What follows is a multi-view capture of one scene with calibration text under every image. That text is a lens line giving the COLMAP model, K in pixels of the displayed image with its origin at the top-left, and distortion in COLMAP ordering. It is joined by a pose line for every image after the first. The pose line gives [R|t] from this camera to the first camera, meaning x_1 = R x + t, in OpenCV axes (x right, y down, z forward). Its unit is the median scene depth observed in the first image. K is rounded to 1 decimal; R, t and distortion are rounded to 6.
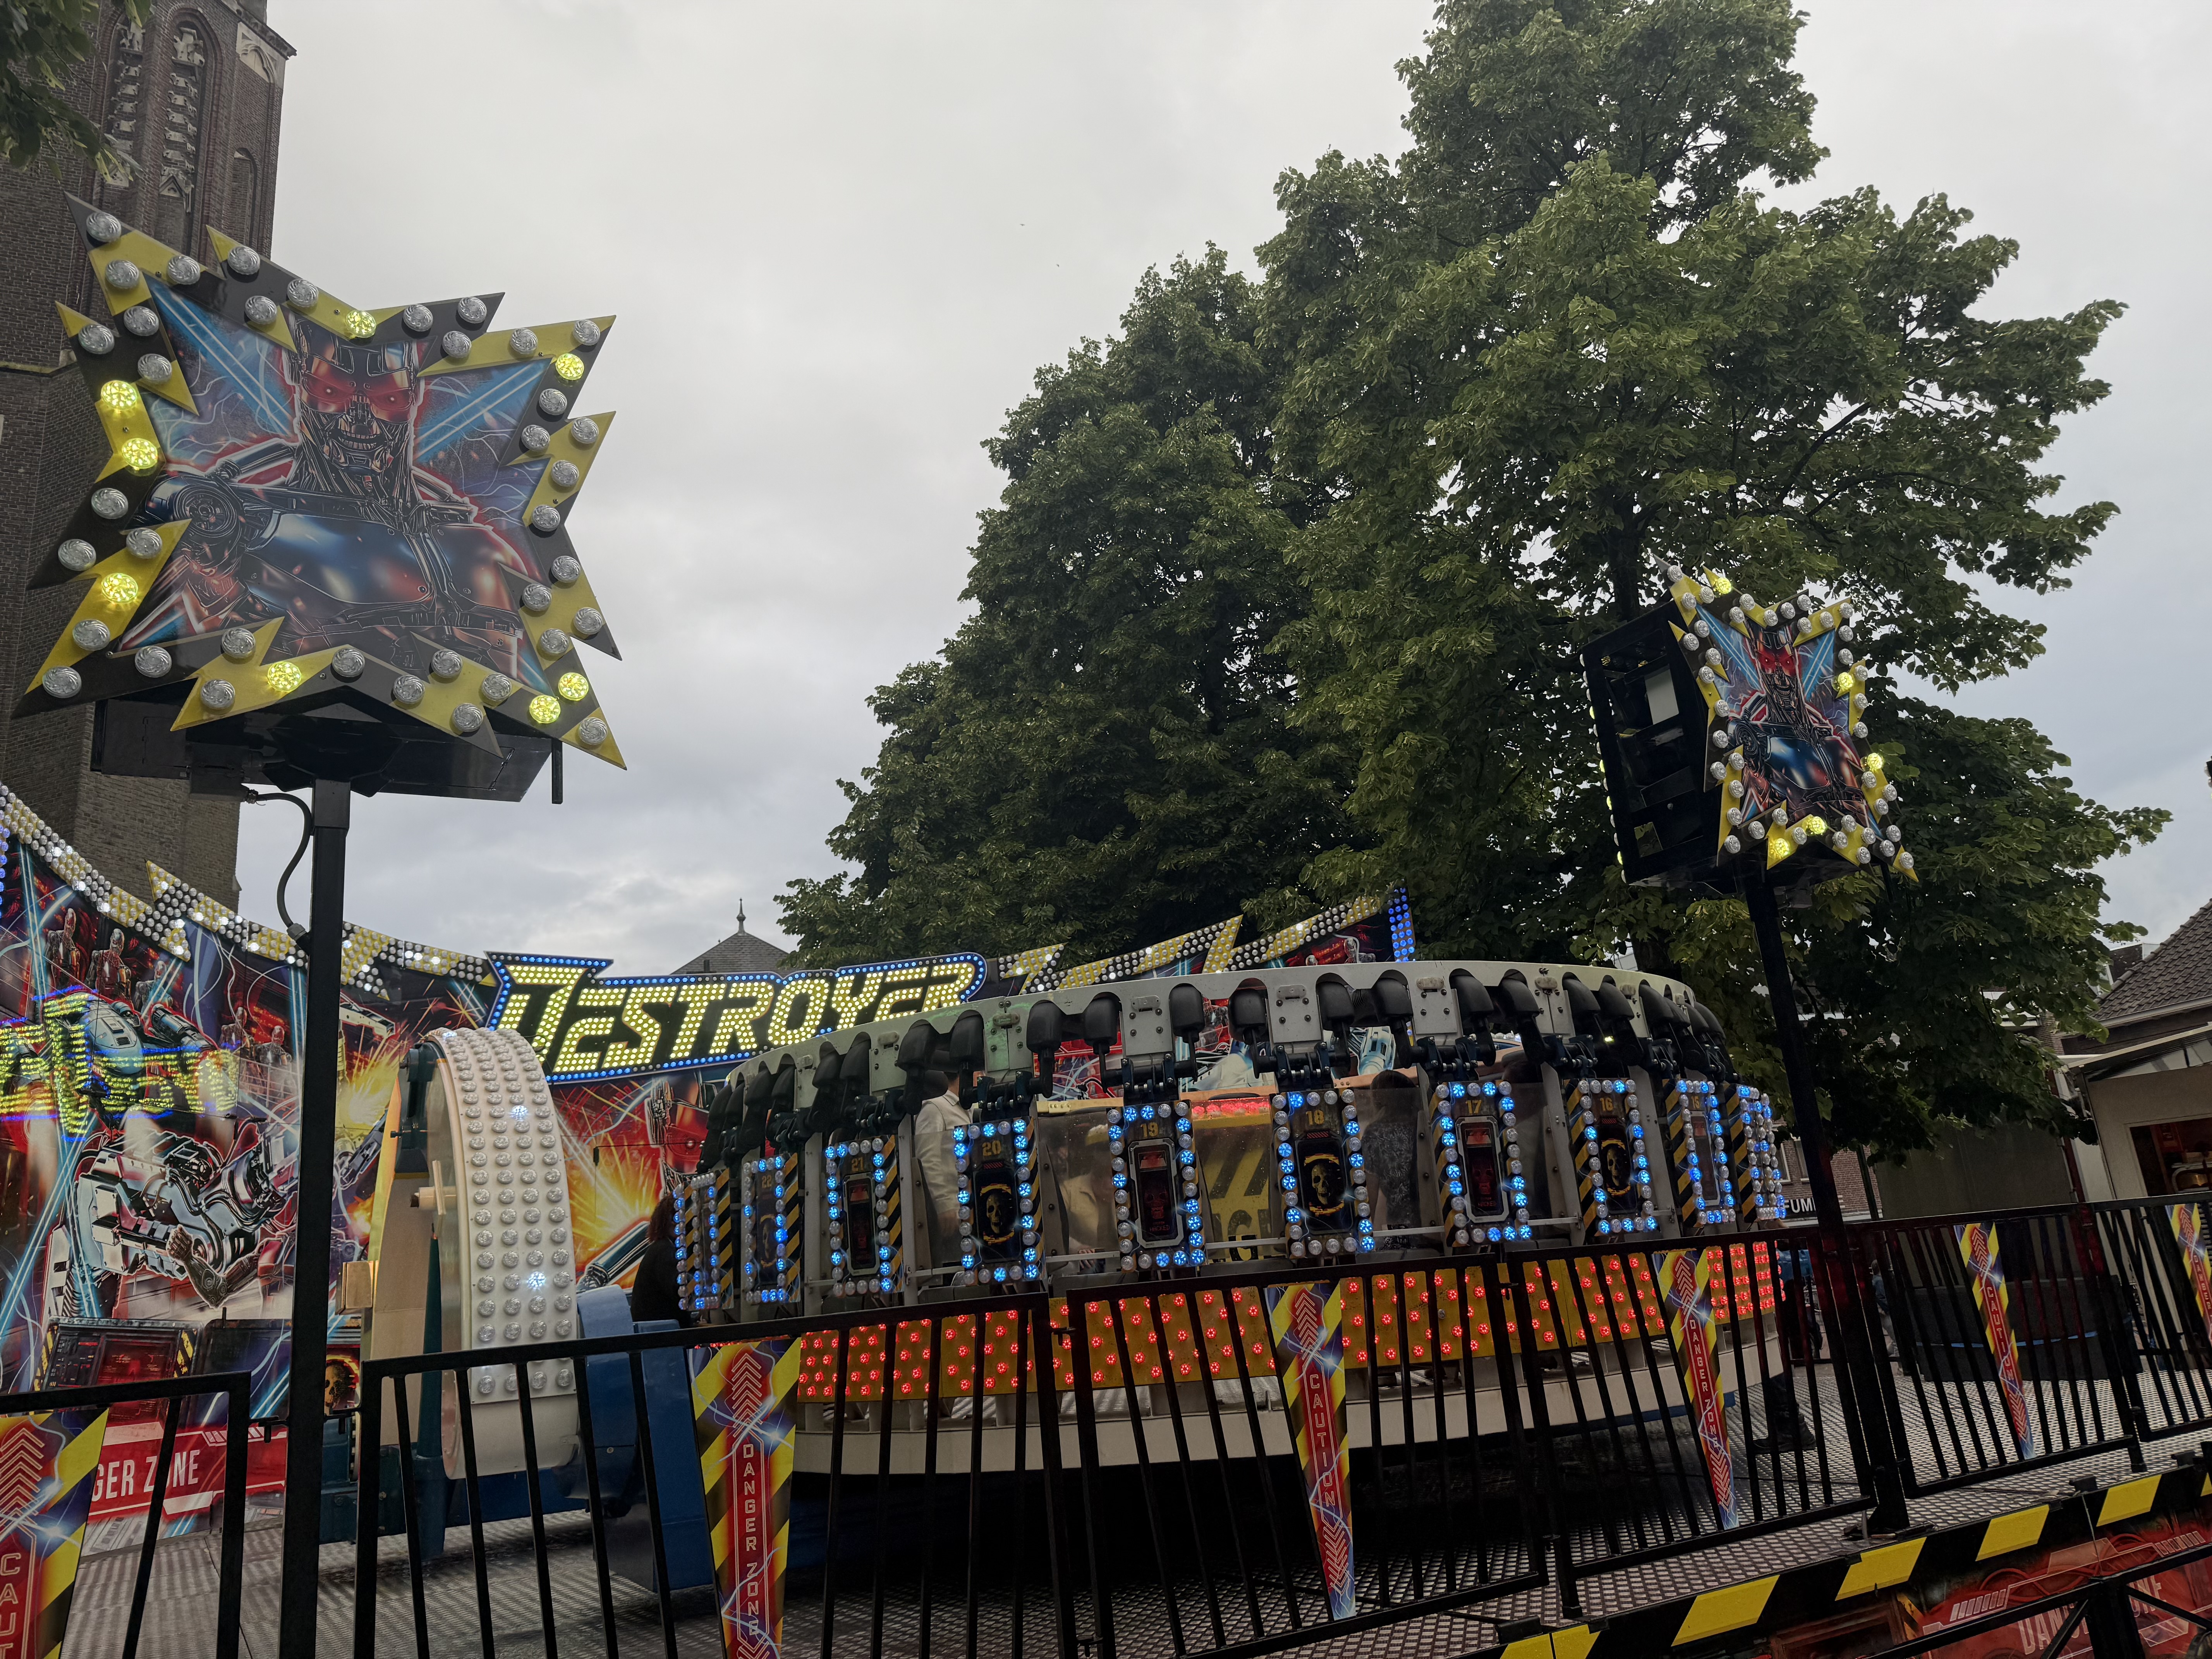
lens RADIAL K [[1543.7, 0, 1106.0], [0, 1543.7, 829.5], [0, 0, 1]] dist [-0.002173, -0.000142]
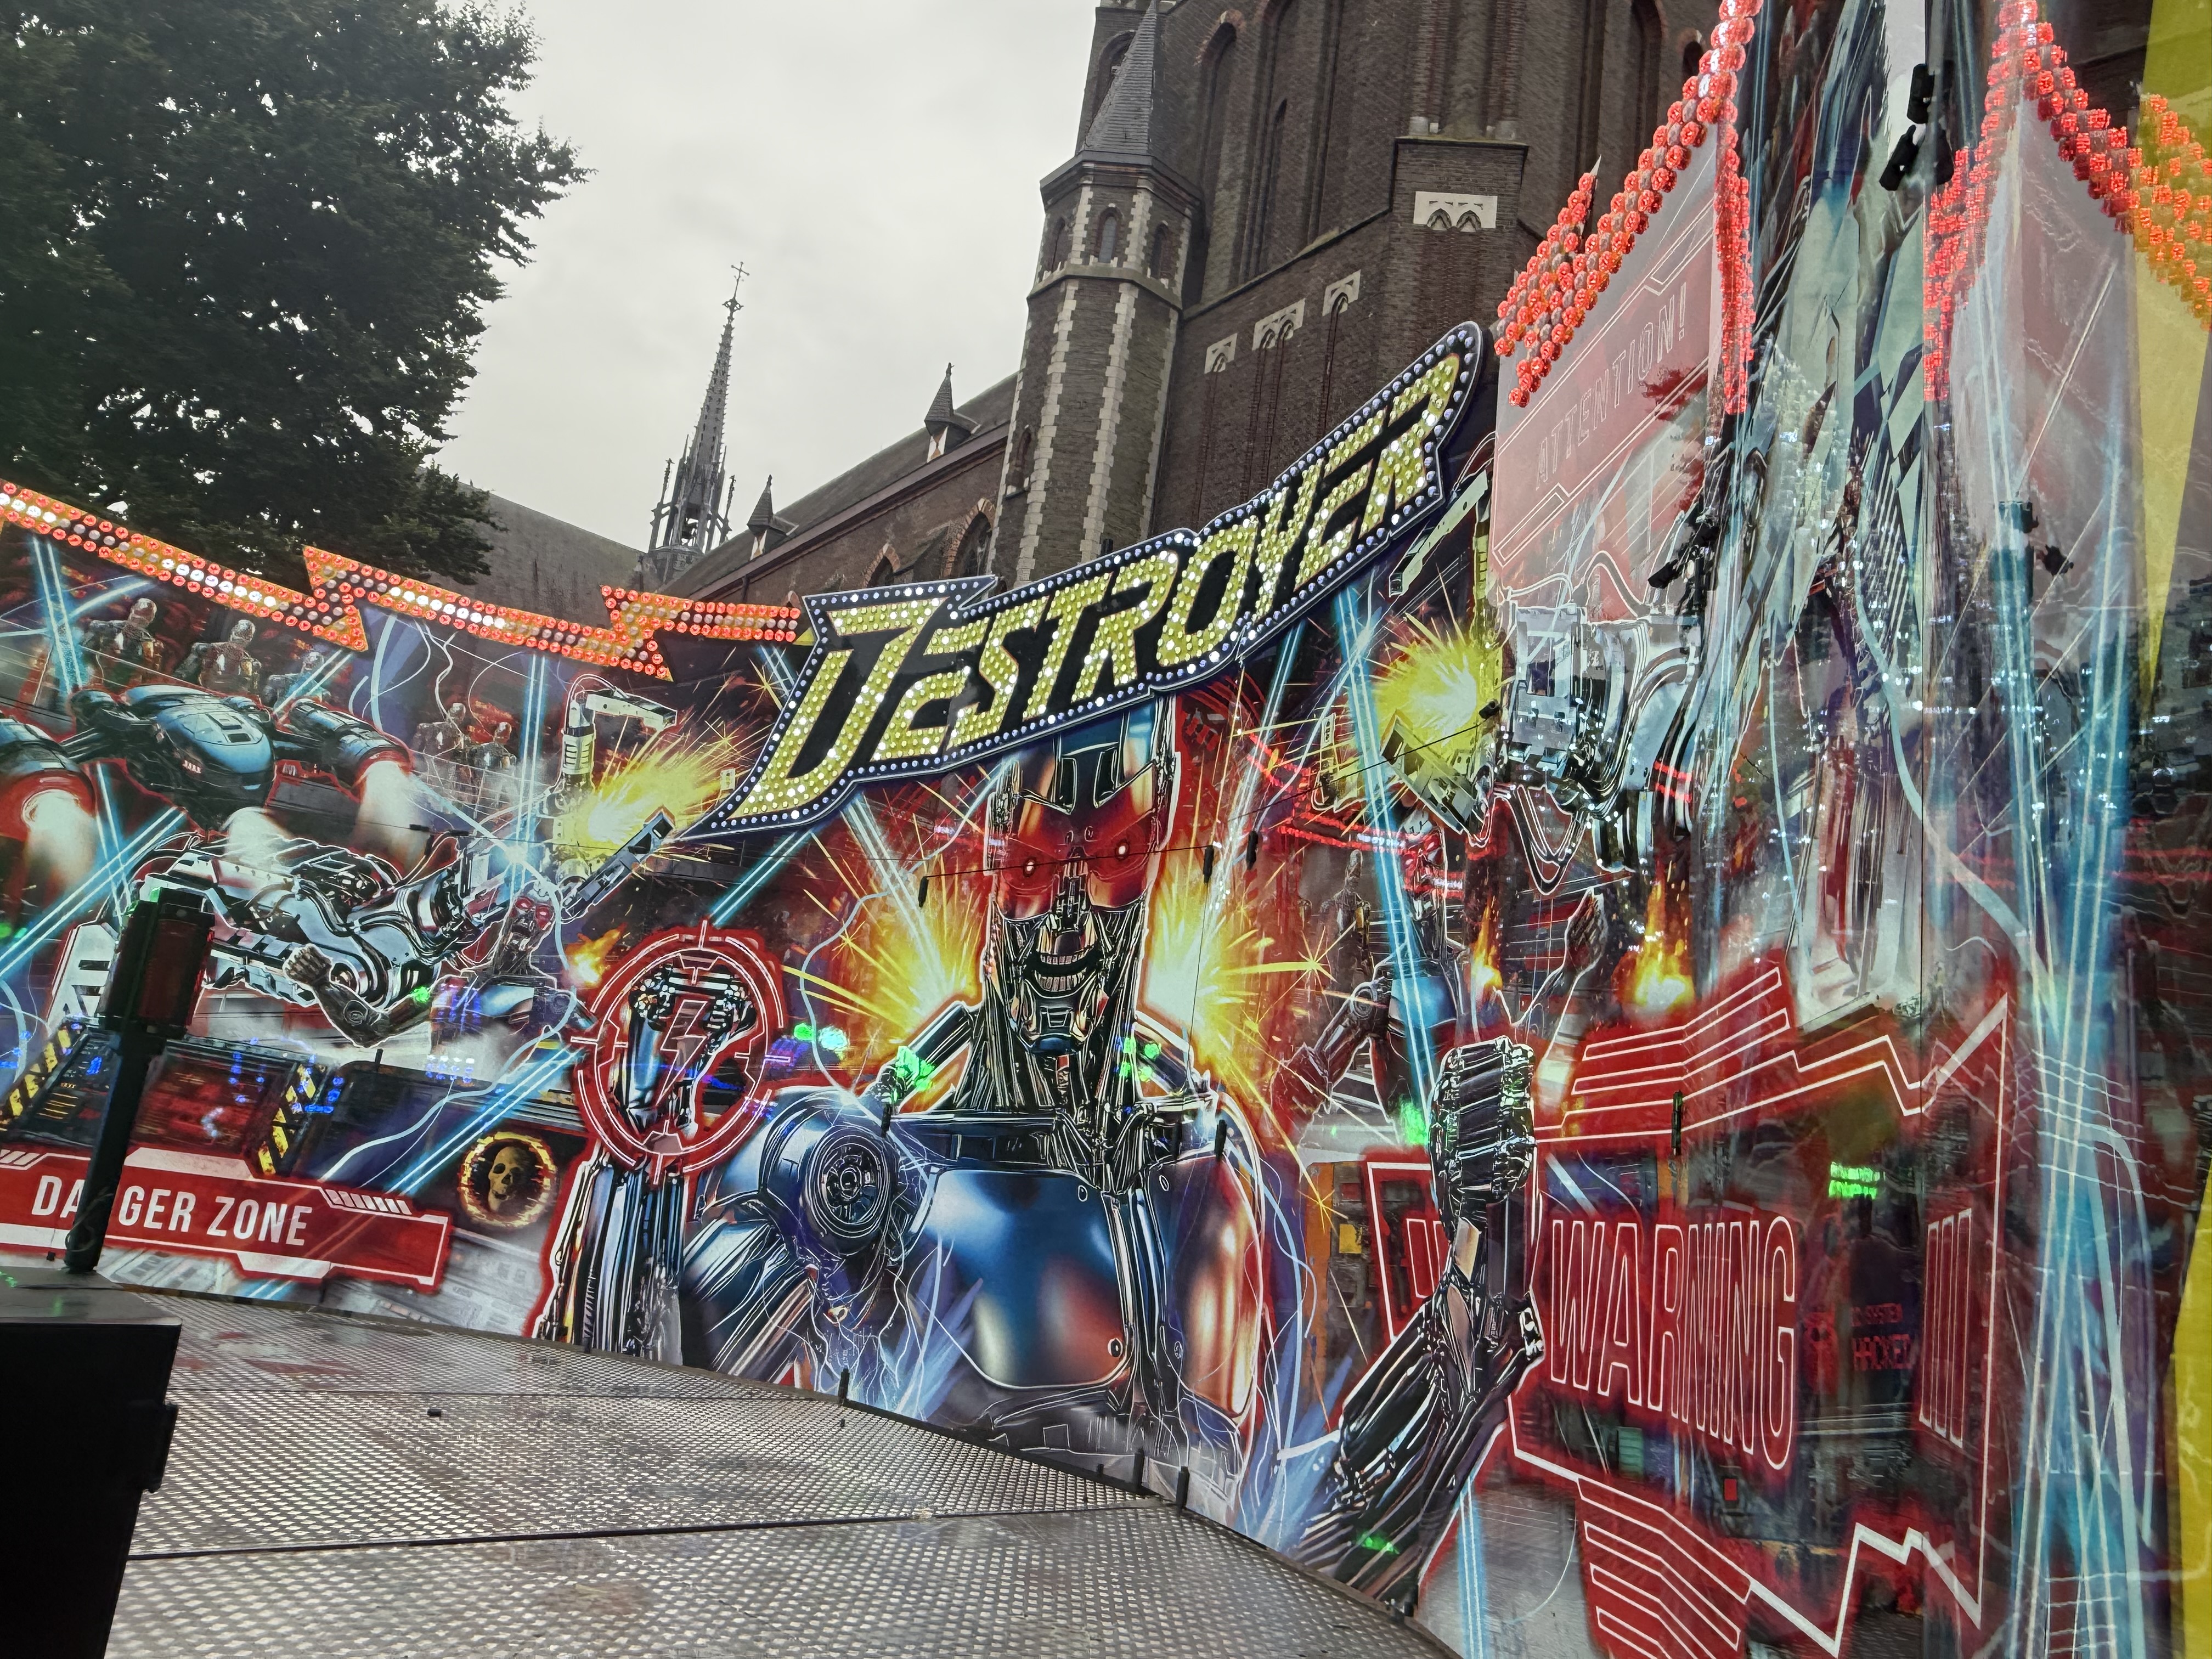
lens RADIAL K [[1522.5, 0, 1106.0], [0, 1522.5, 829.5], [0, 0, 1]] dist [-0.002858, -0.001670]
pose [[0.262632, -0.105920, -0.959065, 0.320491], [0.140256, 0.987590, -0.070663, 0.299460], [0.954648, -0.115956, 0.274229, 1.137975]]
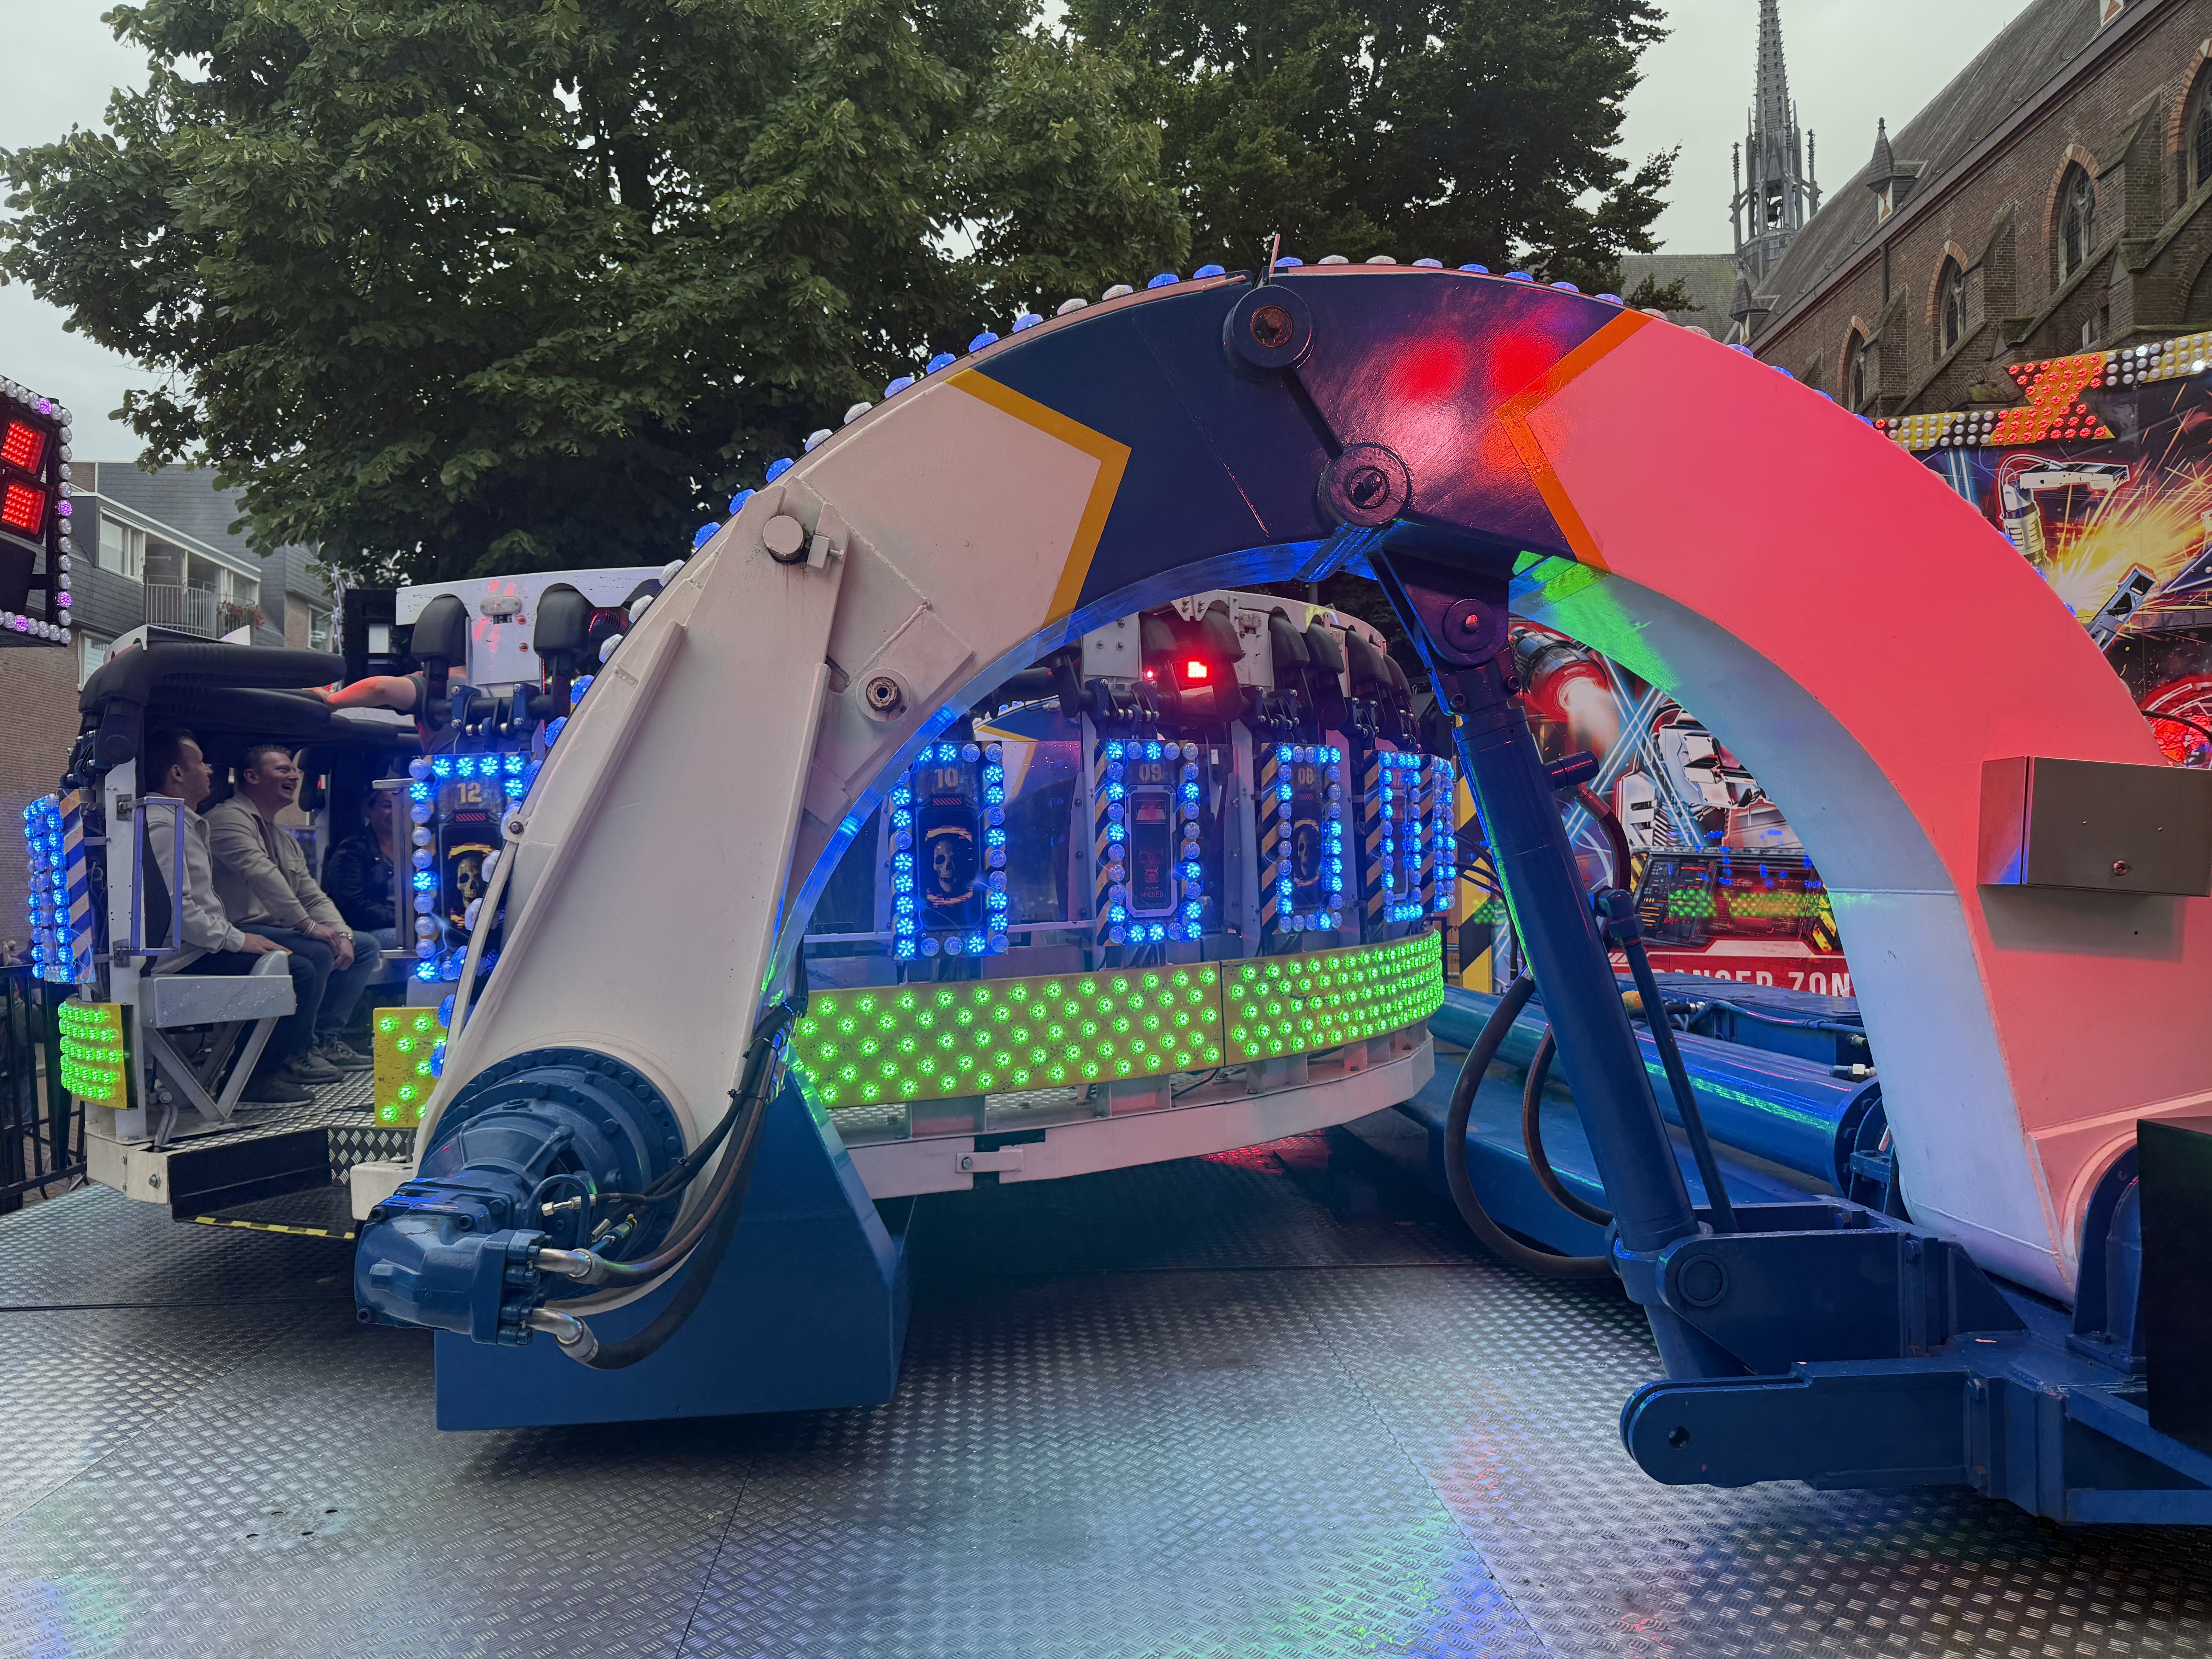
lens RADIAL K [[1543.7, 0, 1106.0], [0, 1543.7, 829.5], [0, 0, 1]] dist [-0.002173, -0.000142]
pose [[-0.407658, 0.083084, -0.909347, 0.477381], [0.323585, 0.944372, -0.058778, 0.200873], [0.853878, -0.318212, -0.411865, 0.957412]]
